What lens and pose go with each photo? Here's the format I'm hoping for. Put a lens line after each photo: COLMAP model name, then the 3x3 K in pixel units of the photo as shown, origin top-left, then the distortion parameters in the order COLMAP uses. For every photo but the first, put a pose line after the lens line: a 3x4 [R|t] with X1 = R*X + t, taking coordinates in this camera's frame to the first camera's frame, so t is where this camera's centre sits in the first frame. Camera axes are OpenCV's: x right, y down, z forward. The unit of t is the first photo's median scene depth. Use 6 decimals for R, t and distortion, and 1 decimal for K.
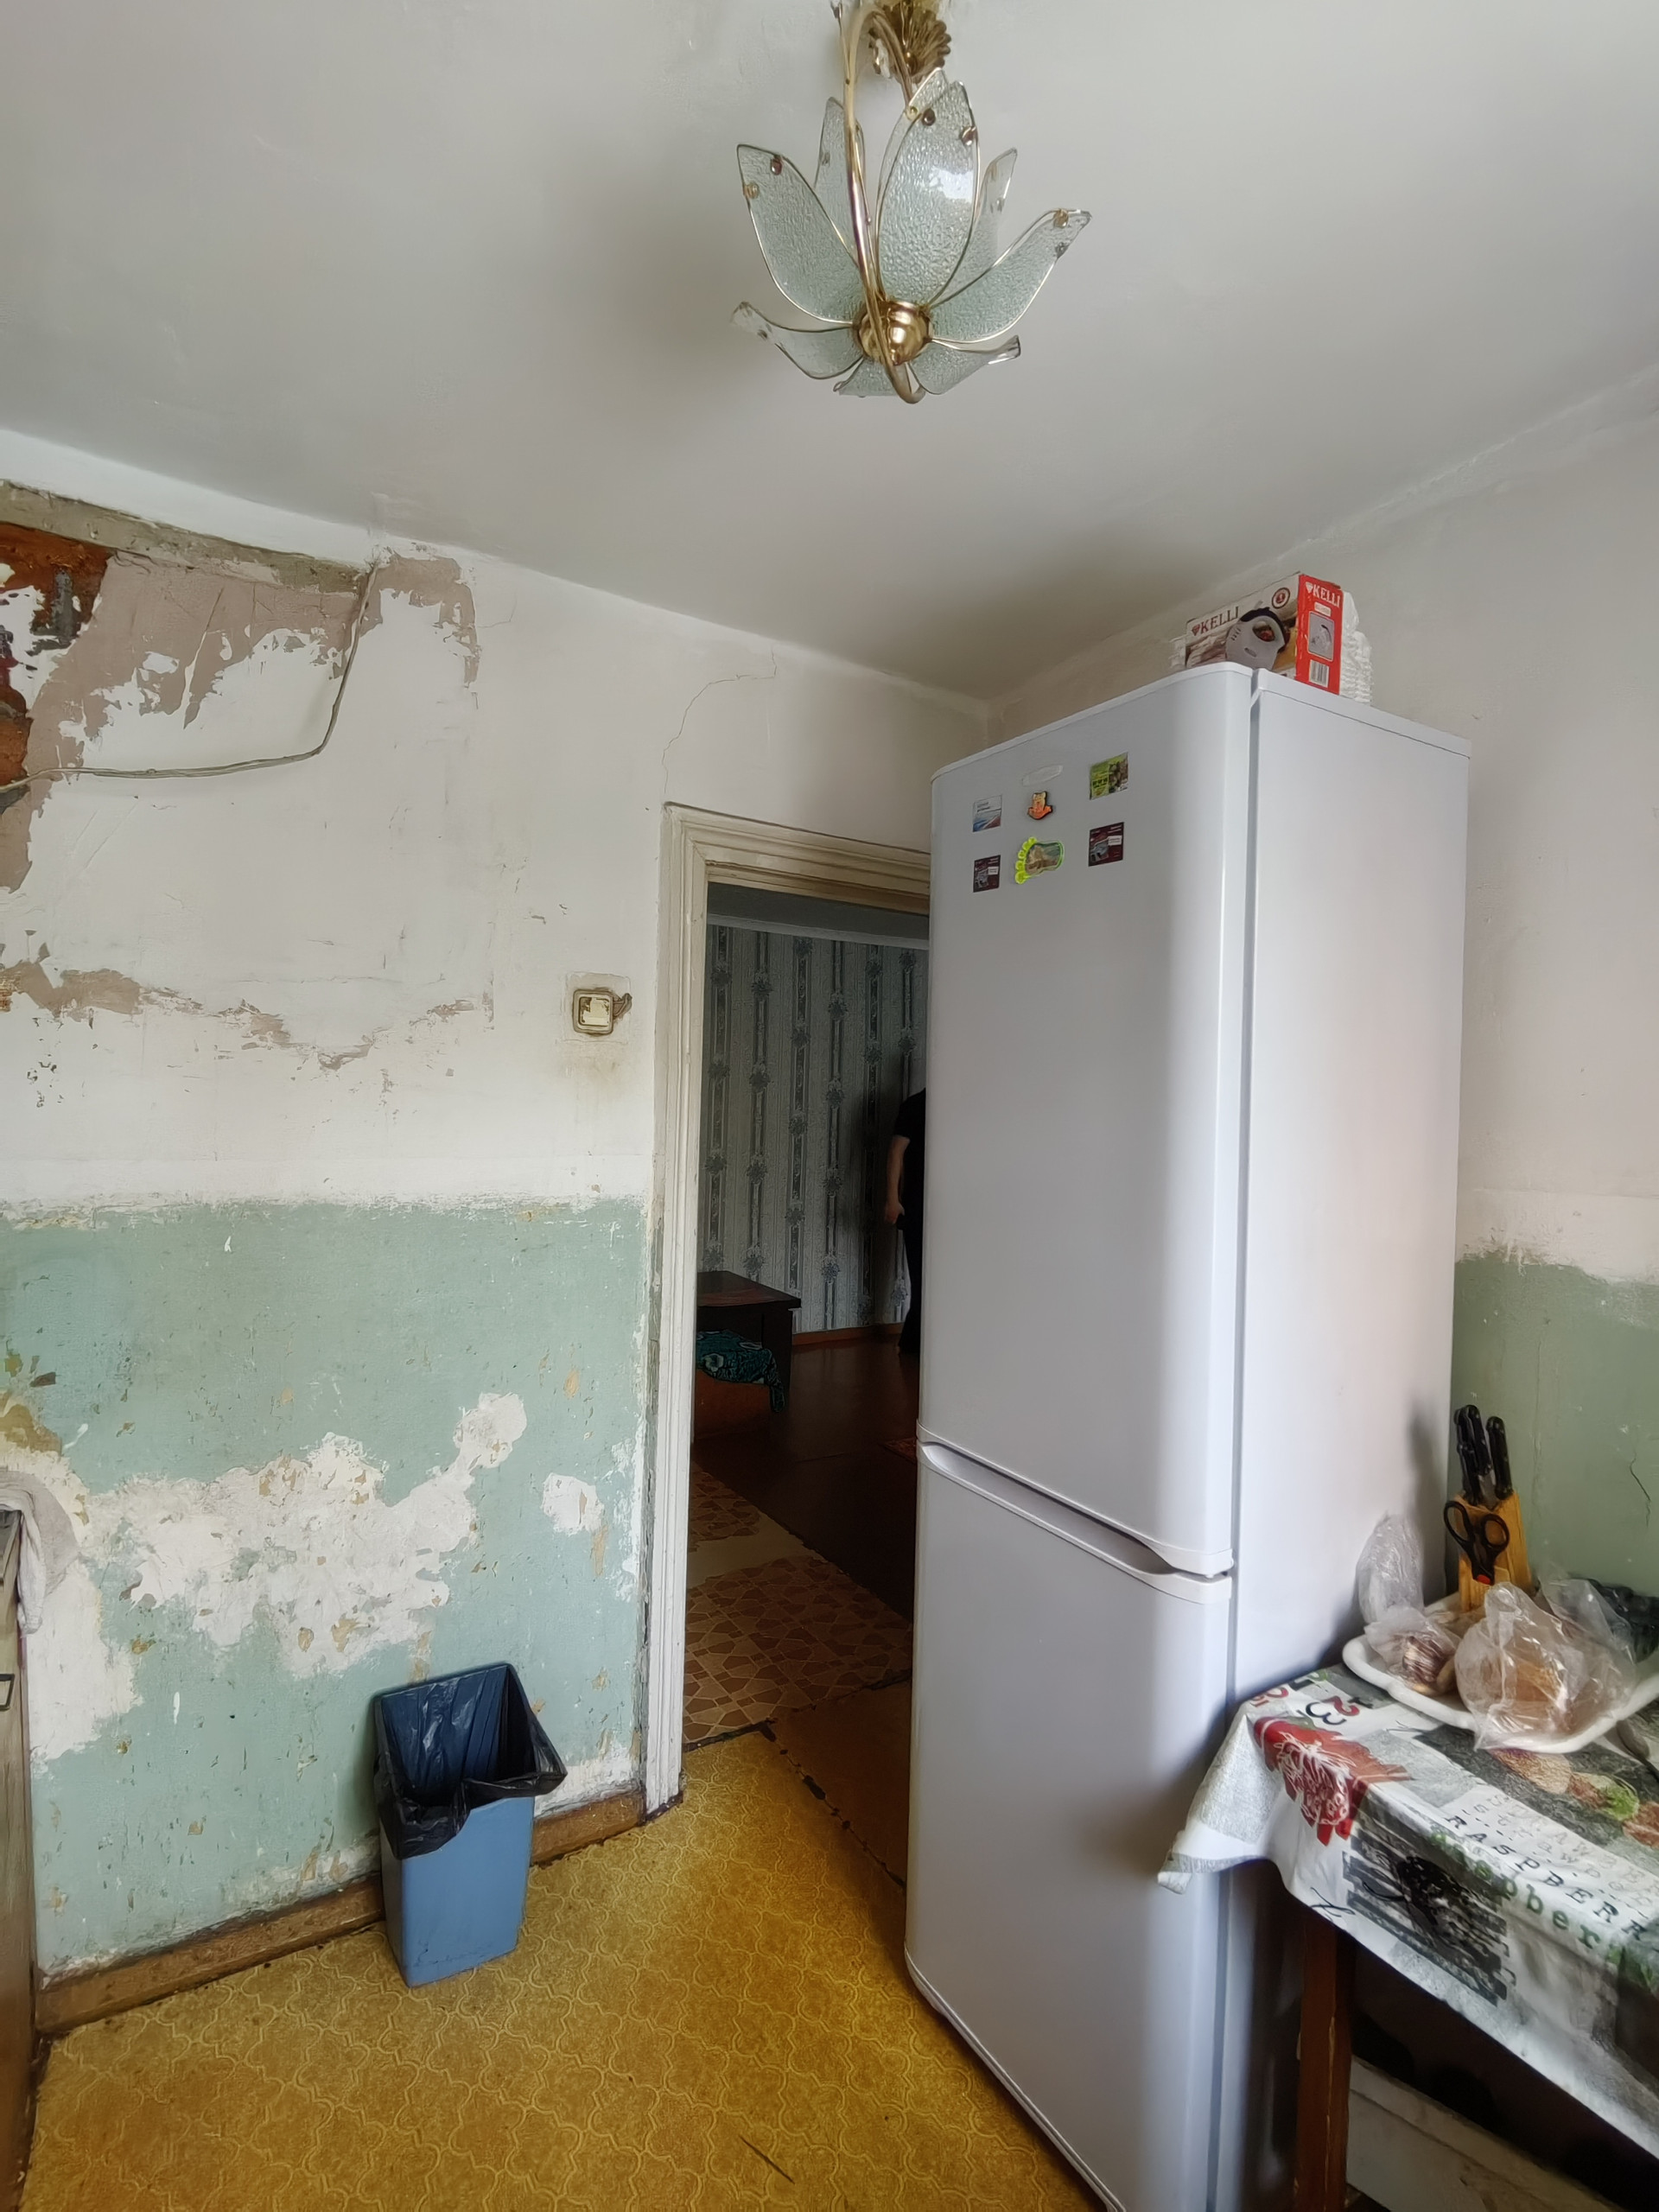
lens RADIAL K [[1034.1, 0, 829.5], [0, 1034.1, 1106.0], [0, 0, 1]] dist [-0.004642, 0.000326]
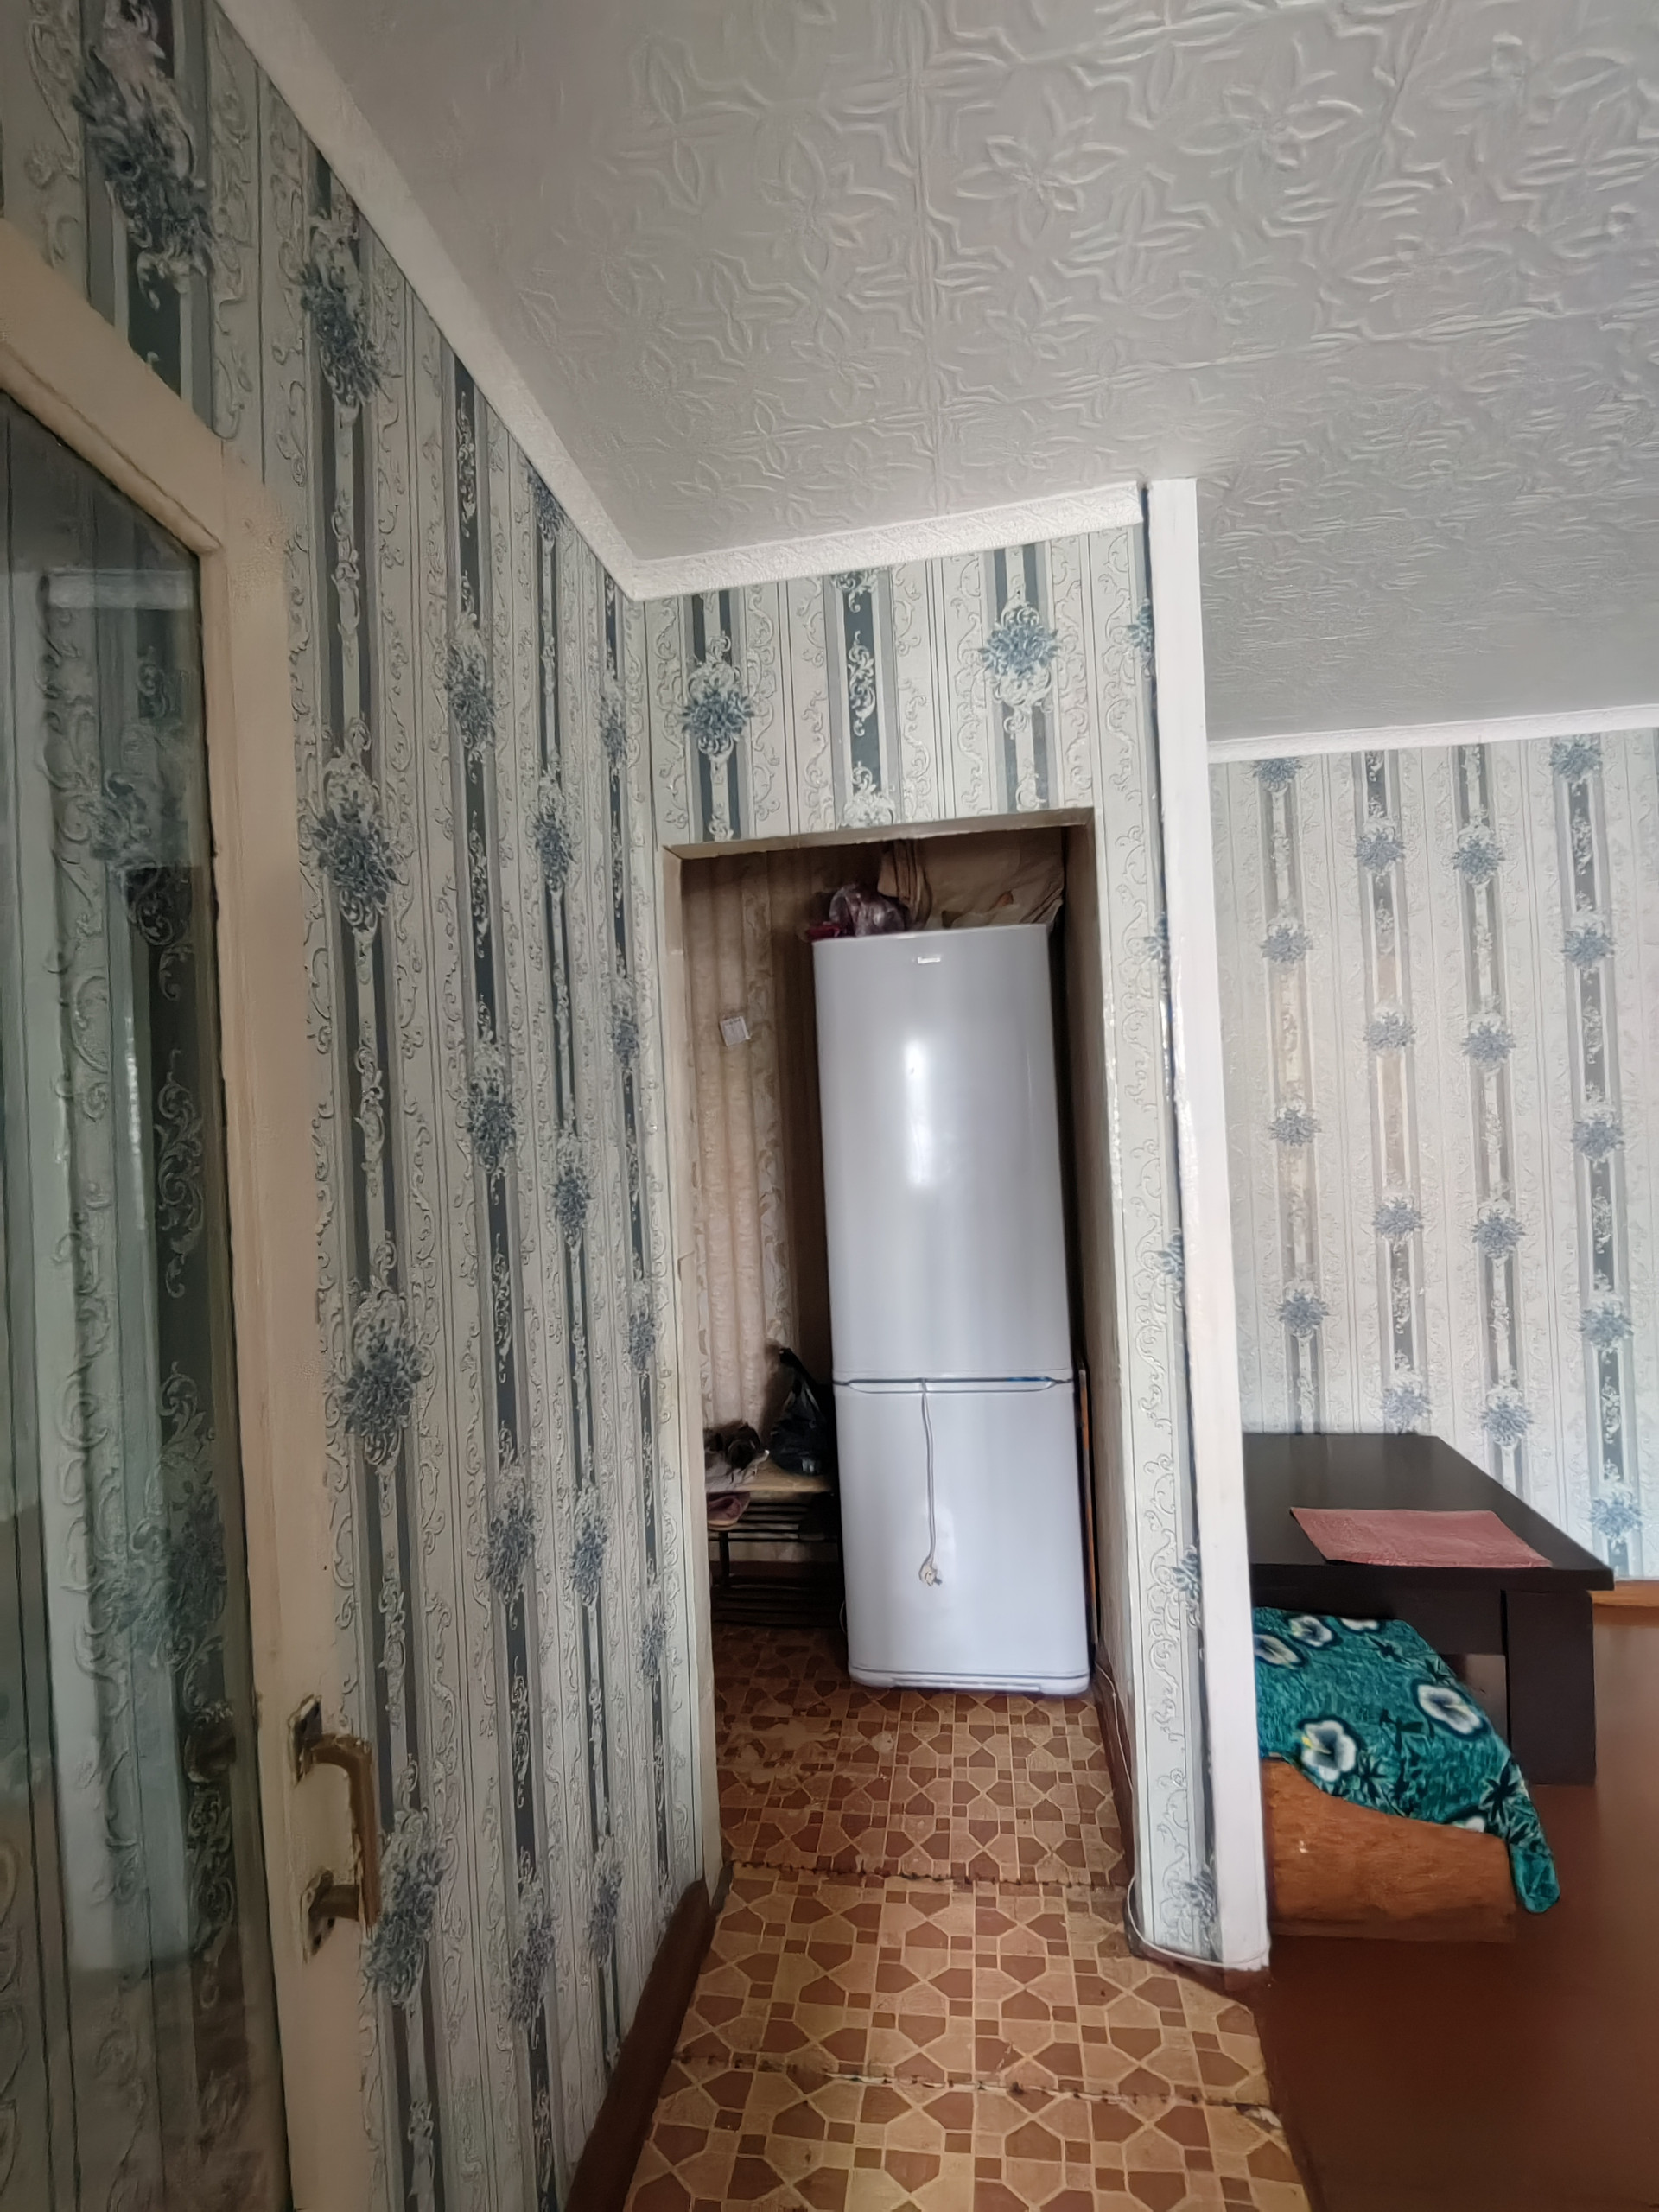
lens RADIAL K [[1037.8, 0, 834.1], [0, 1037.8, 1109.8], [0, 0, 1]] dist [-0.003189, -0.000676]
pose [[0.754954, -0.065638, -0.652485, 0.016426], [0.063341, 0.997625, -0.027069, -0.001563], [0.652712, -0.020893, 0.757318, 0.425554]]
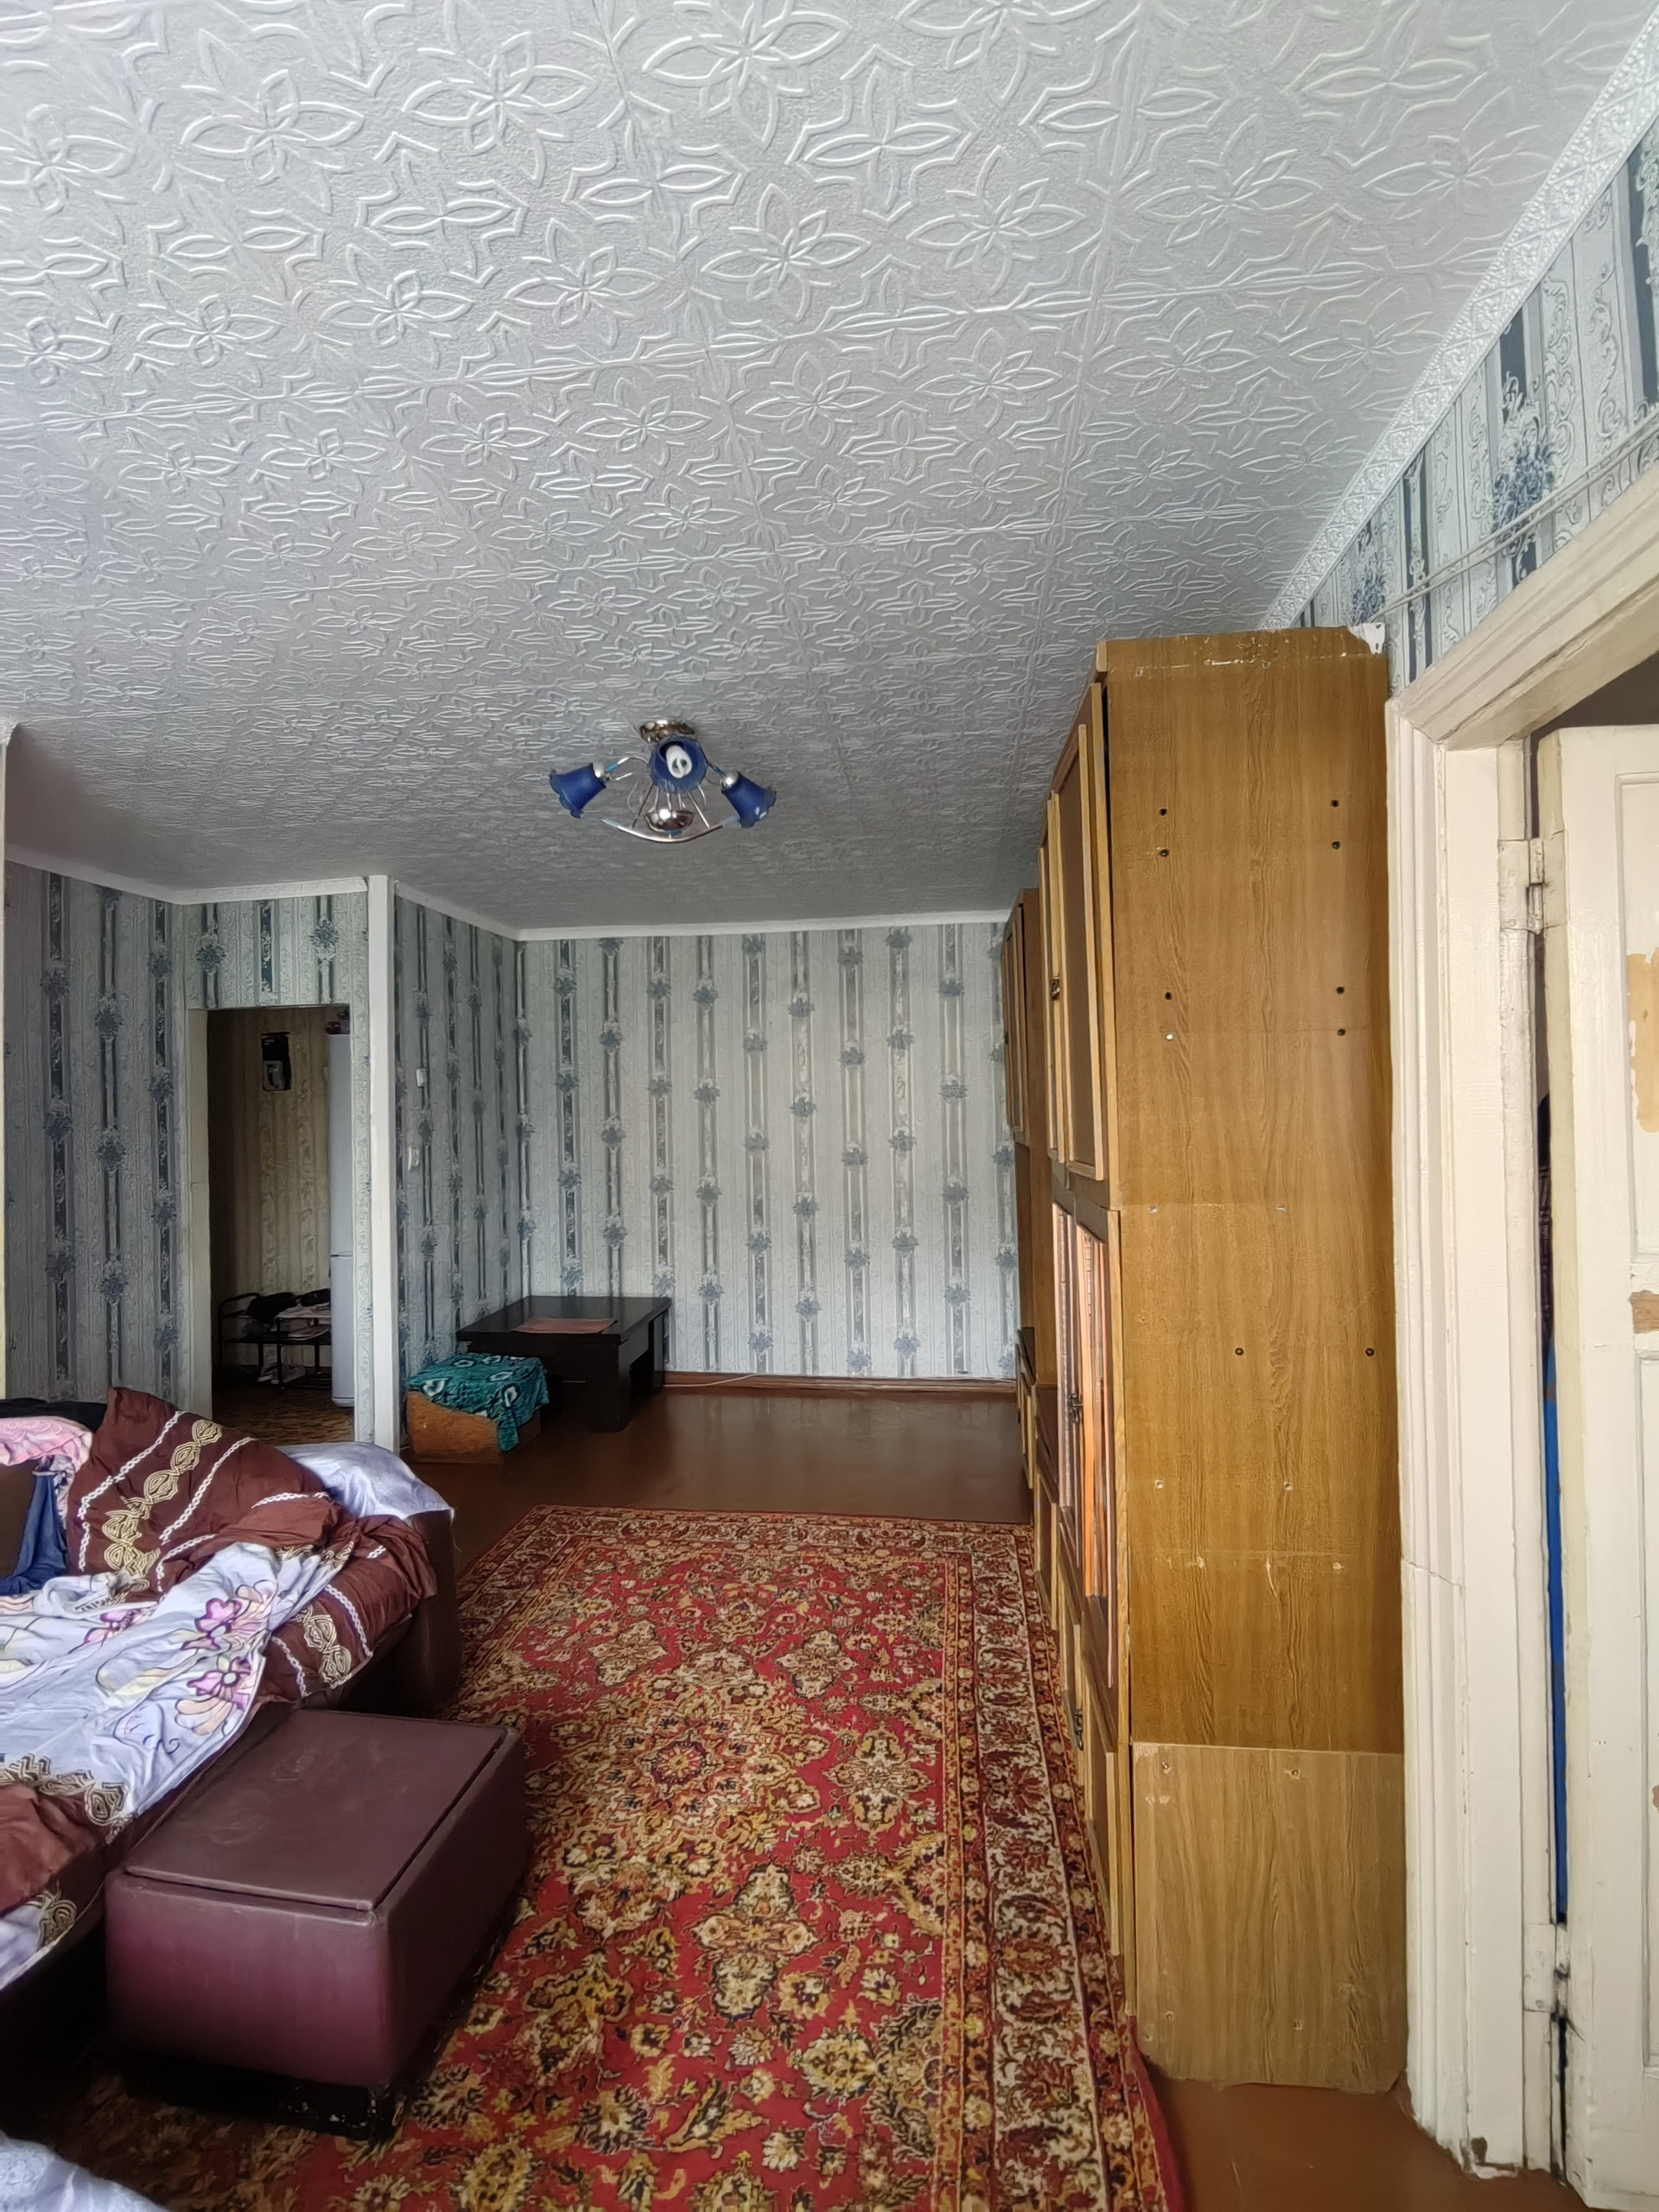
lens RADIAL K [[1034.1, 0, 829.5], [0, 1034.1, 1106.0], [0, 0, 1]] dist [-0.004642, 0.000326]
pose [[0.764928, -0.042015, -0.642743, 0.611948], [0.034596, 0.999110, -0.024138, 0.011025], [0.643185, -0.003772, 0.765701, 0.358039]]
